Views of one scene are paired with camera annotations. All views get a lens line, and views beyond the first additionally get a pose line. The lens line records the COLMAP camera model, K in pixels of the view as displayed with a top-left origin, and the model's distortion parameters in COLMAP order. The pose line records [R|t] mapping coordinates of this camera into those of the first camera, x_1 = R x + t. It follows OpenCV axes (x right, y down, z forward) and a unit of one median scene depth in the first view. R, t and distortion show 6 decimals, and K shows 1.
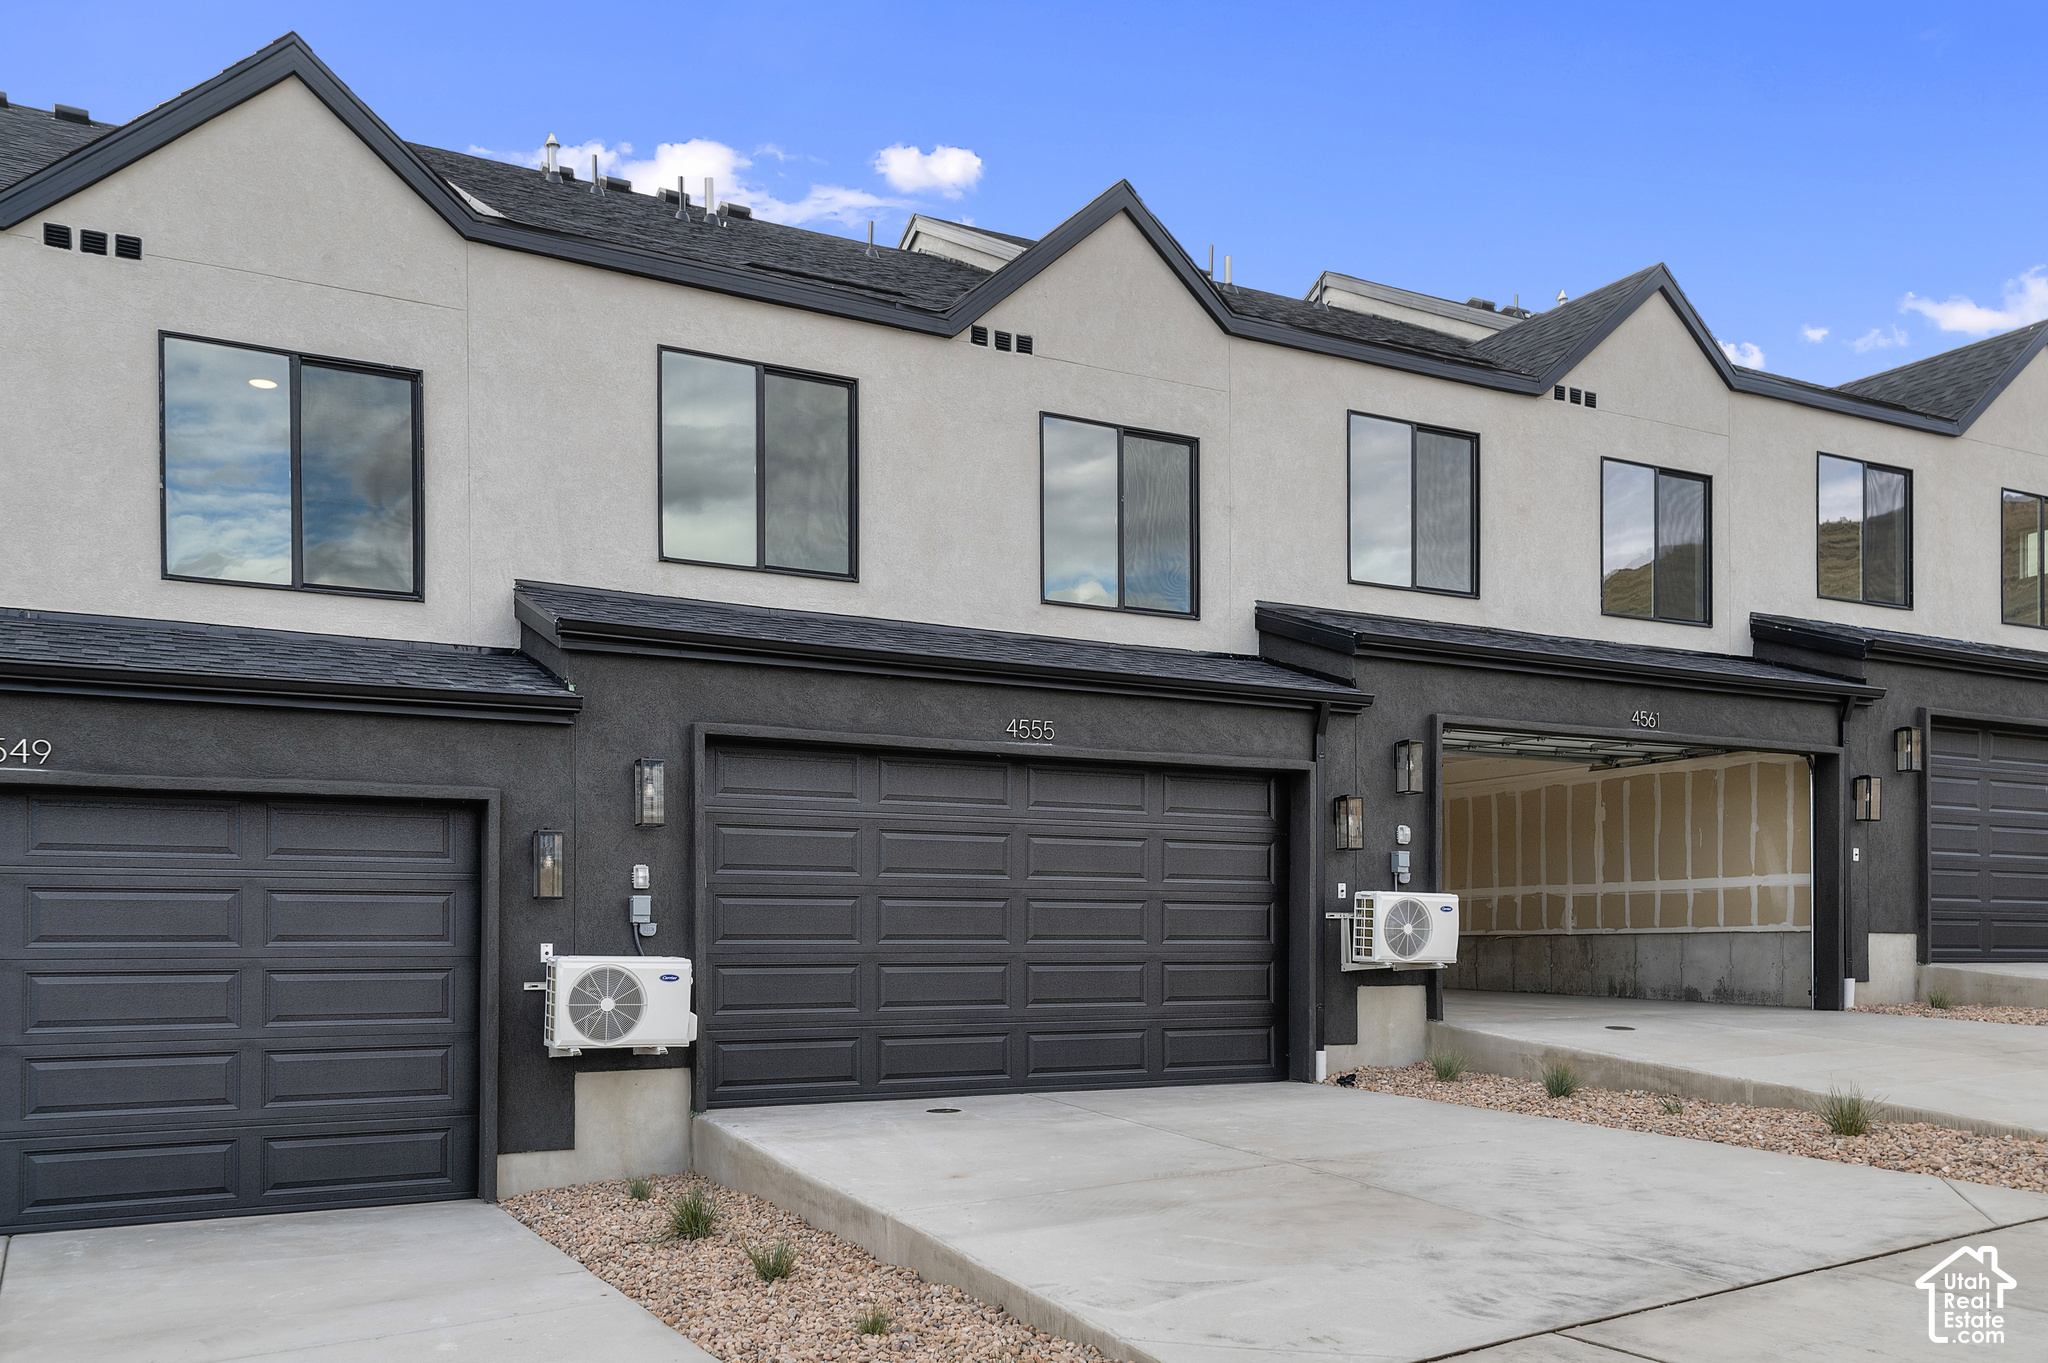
lens RADIAL K [[1779.3, 0, 1023.5], [0, 1779.3, 895.9], [0, 0, 1]] dist [0.061347, -0.002353]
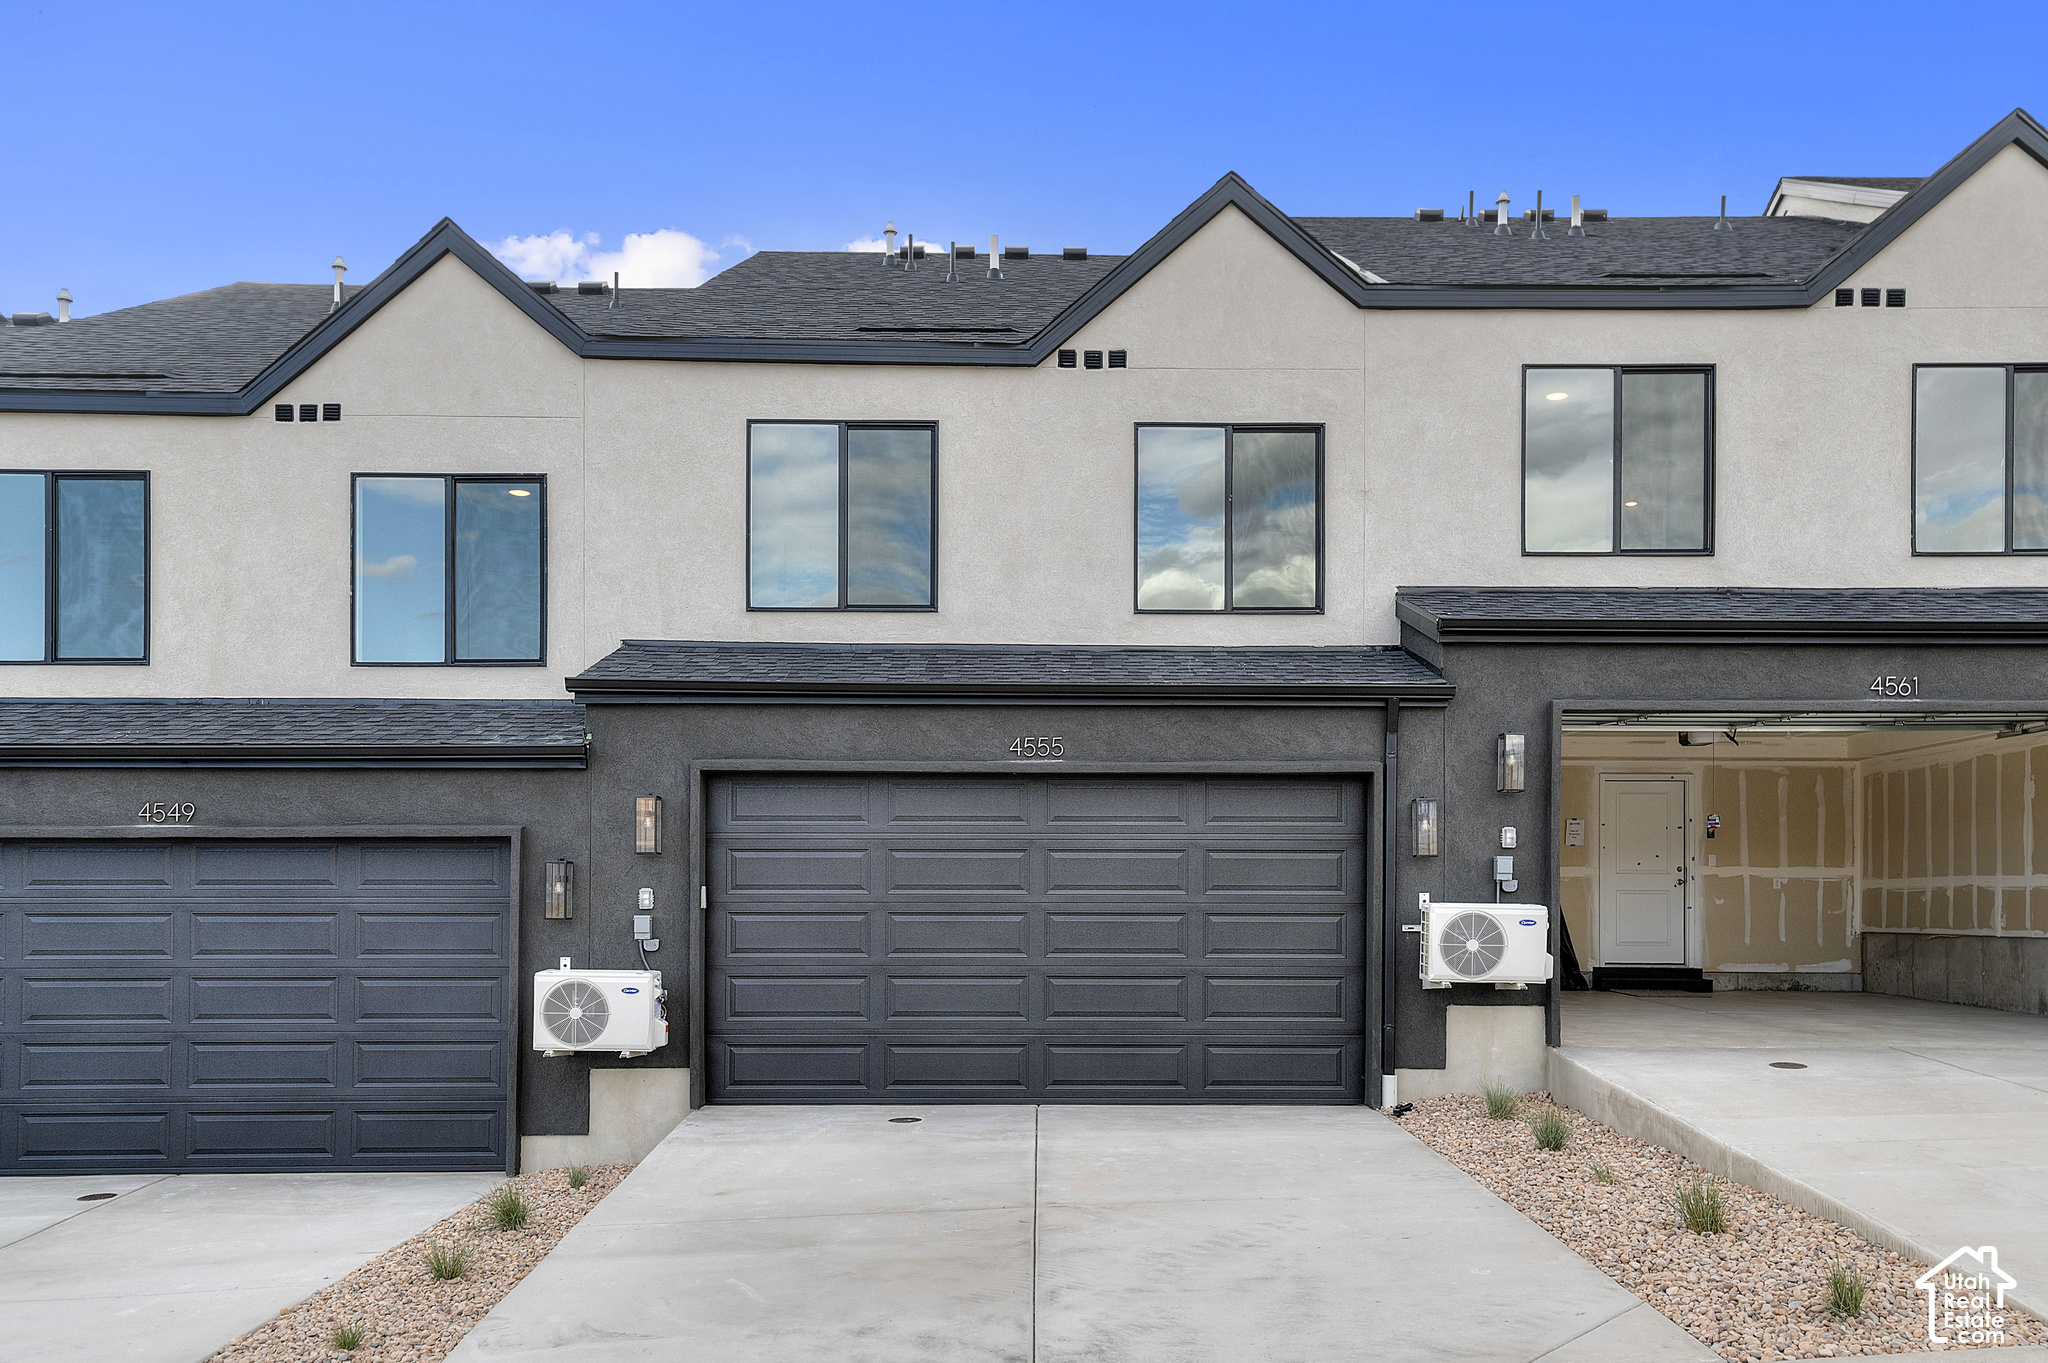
lens RADIAL K [[1598.4, 0, 1024.4], [0, 1598.4, 896.8], [0, 0, 1]] dist [0.044232, 0.000781]
pose [[0.879097, -0.002952, -0.476633, 0.450594], [0.011612, 0.999817, 0.015226, -0.023005], [0.476501, -0.018920, 0.878970, 0.203430]]
